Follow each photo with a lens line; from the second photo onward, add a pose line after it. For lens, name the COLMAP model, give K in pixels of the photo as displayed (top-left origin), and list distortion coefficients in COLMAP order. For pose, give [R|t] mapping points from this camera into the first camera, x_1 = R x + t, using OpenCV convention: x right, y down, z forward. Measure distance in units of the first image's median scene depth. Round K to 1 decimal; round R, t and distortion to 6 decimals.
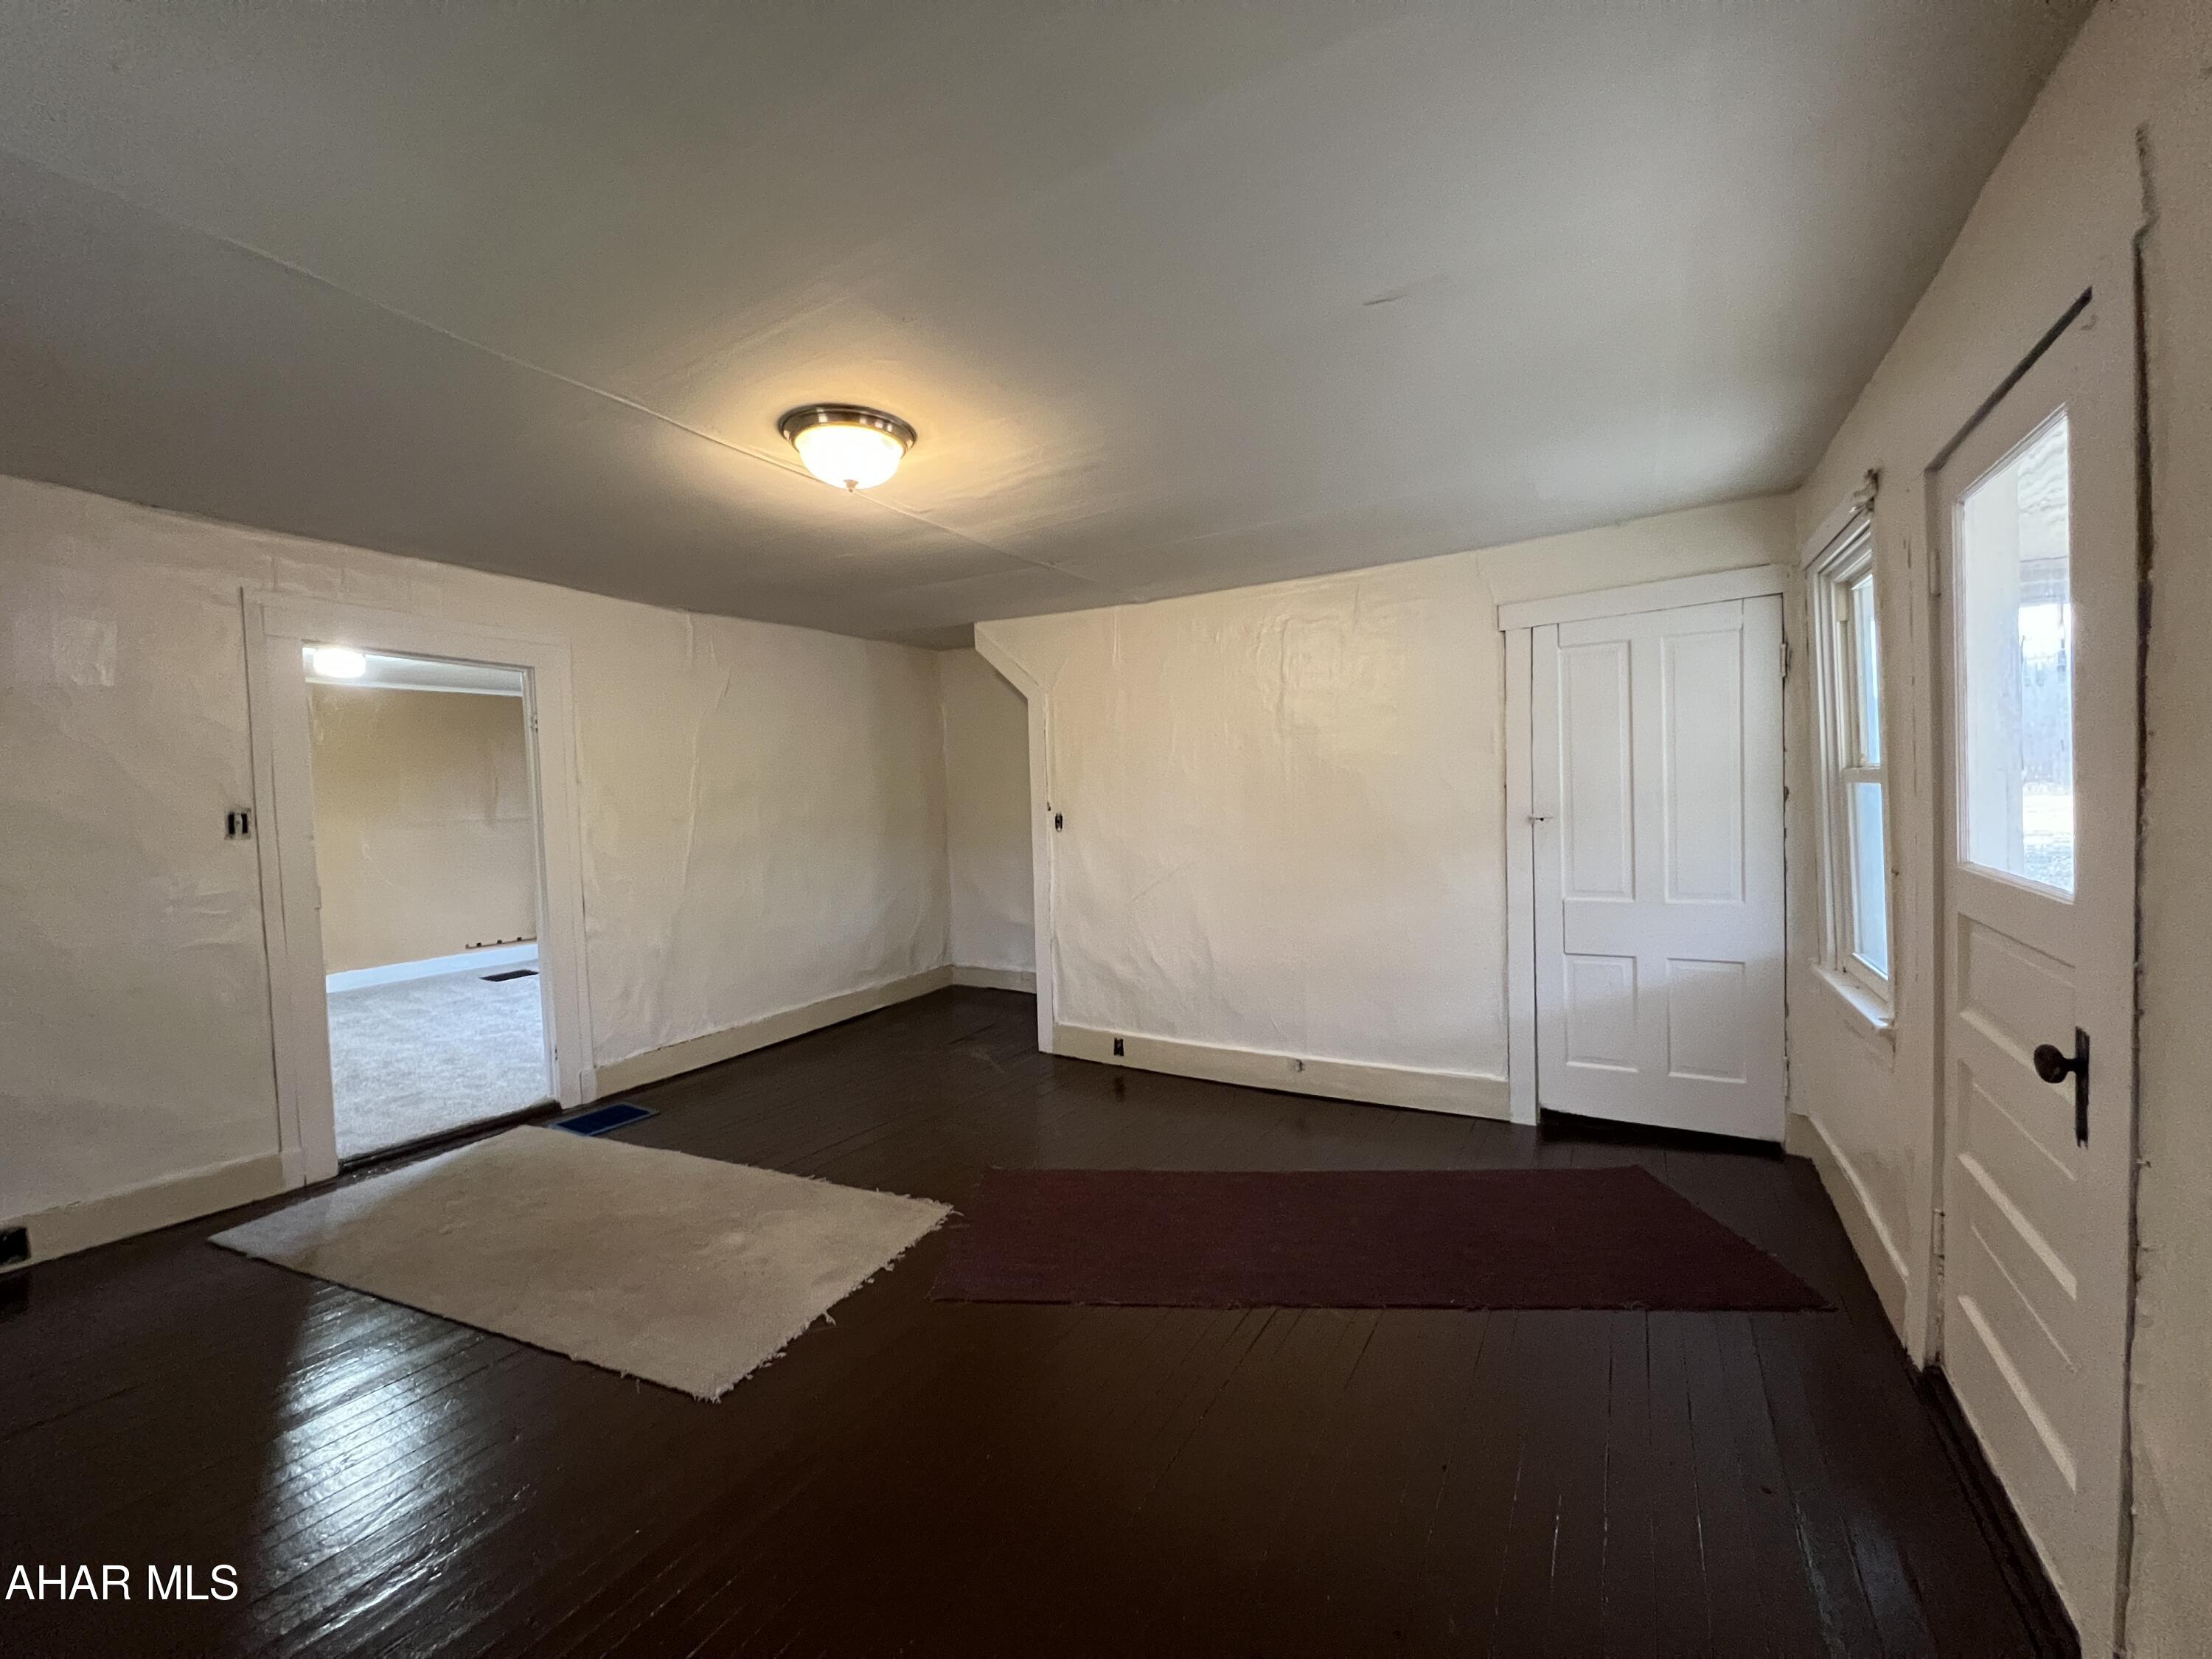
lens RADIAL K [[882.6, 0, 1107.1], [0, 882.6, 807.3], [0, 0, 1]] dist [-0.002209, 0.000798]
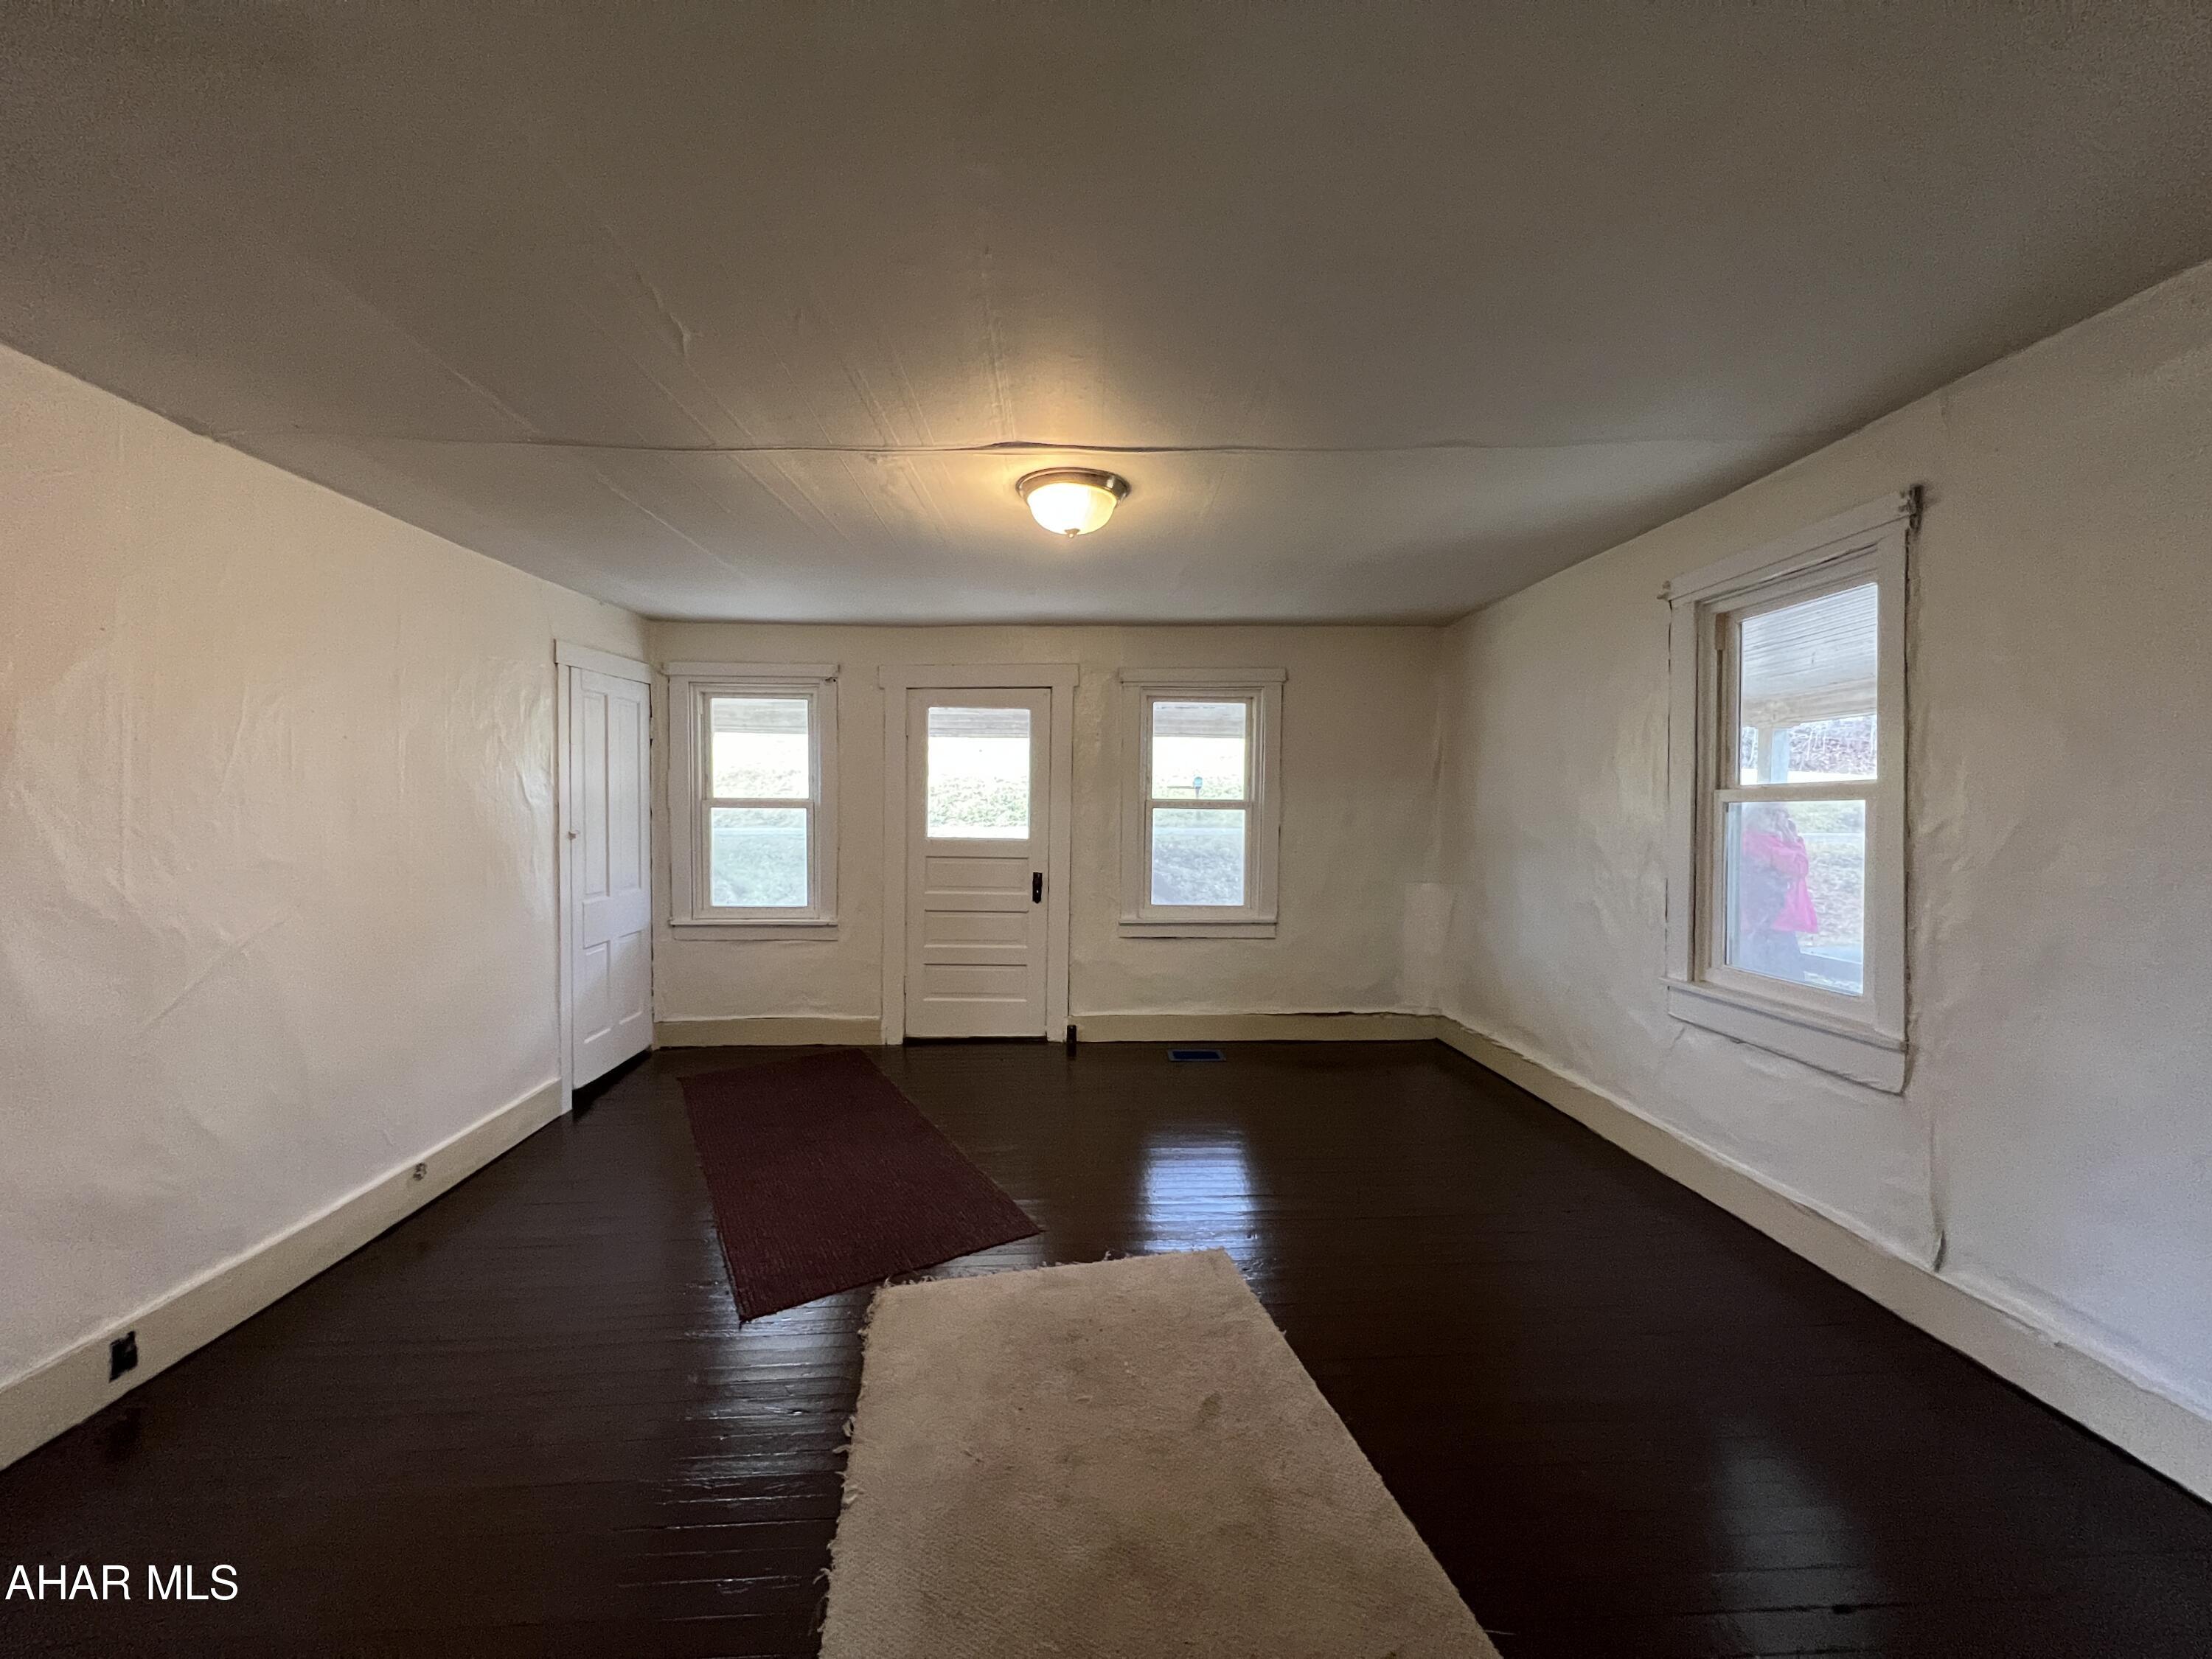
lens RADIAL K [[882.6, 0, 1105.0], [0, 882.6, 819.1], [0, 0, 1]] dist [-0.002209, 0.000798]
pose [[-0.551304, 0.005999, 0.834283, -0.730892], [0.011855, 0.999930, 0.000644, -0.000201], [-0.834220, 0.010246, -0.551336, 0.926255]]
